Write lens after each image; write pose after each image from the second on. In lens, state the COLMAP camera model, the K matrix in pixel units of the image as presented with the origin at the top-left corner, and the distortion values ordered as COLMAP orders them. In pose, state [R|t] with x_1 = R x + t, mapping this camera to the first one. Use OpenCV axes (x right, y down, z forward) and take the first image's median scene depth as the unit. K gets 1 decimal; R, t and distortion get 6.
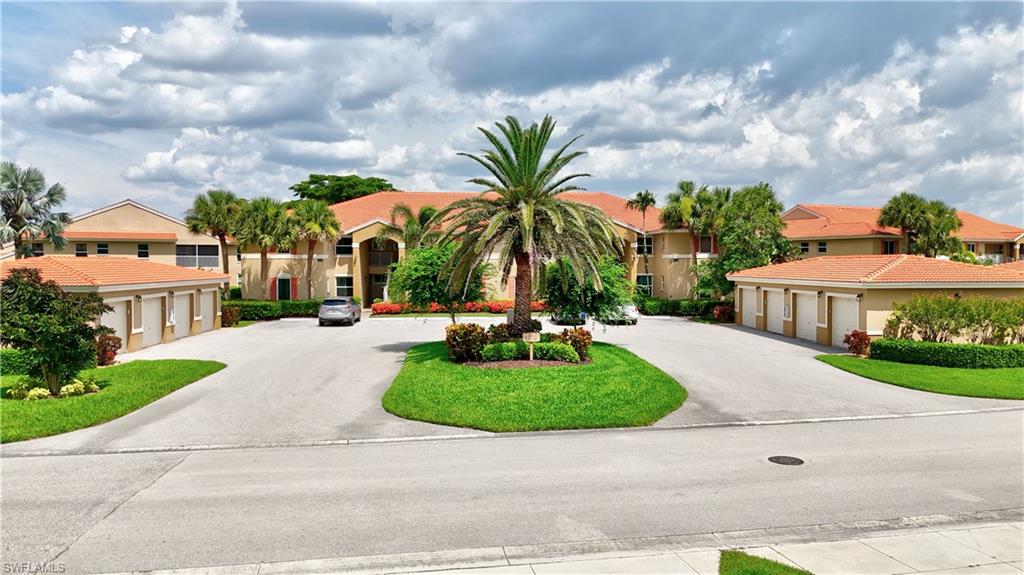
lens RADIAL K [[756.4, 0, 512.0], [0, 756.4, 287.5], [0, 0, 1]] dist [0.059011, -0.051313]
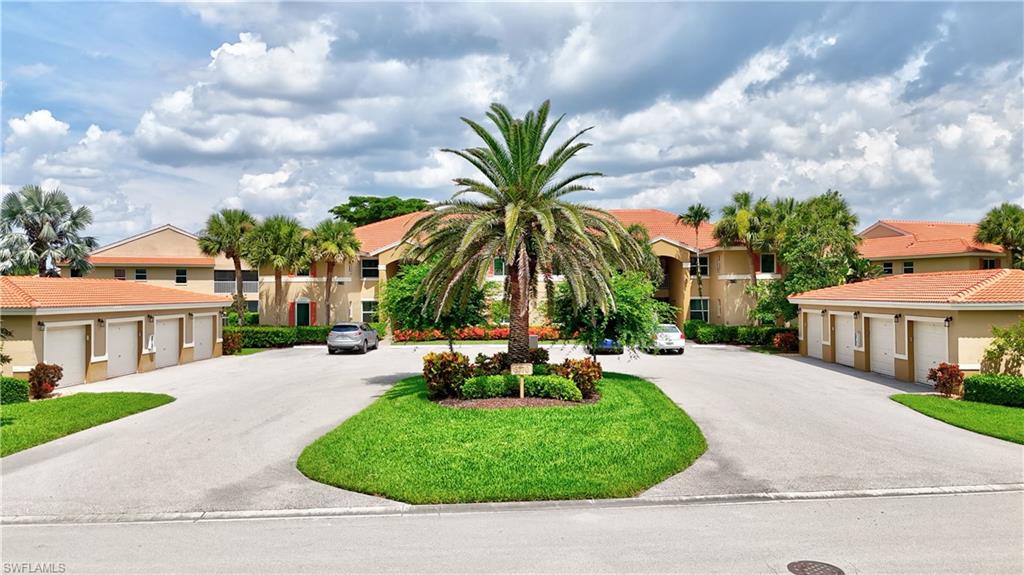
lens RADIAL K [[756.4, 0, 512.0], [0, 756.4, 287.5], [0, 0, 1]] dist [0.059011, -0.051313]
pose [[0.994975, -0.004054, -0.100044, 0.058967], [0.000318, 0.999303, -0.037328, 0.004915], [0.100126, 0.037108, 0.994283, 0.113553]]
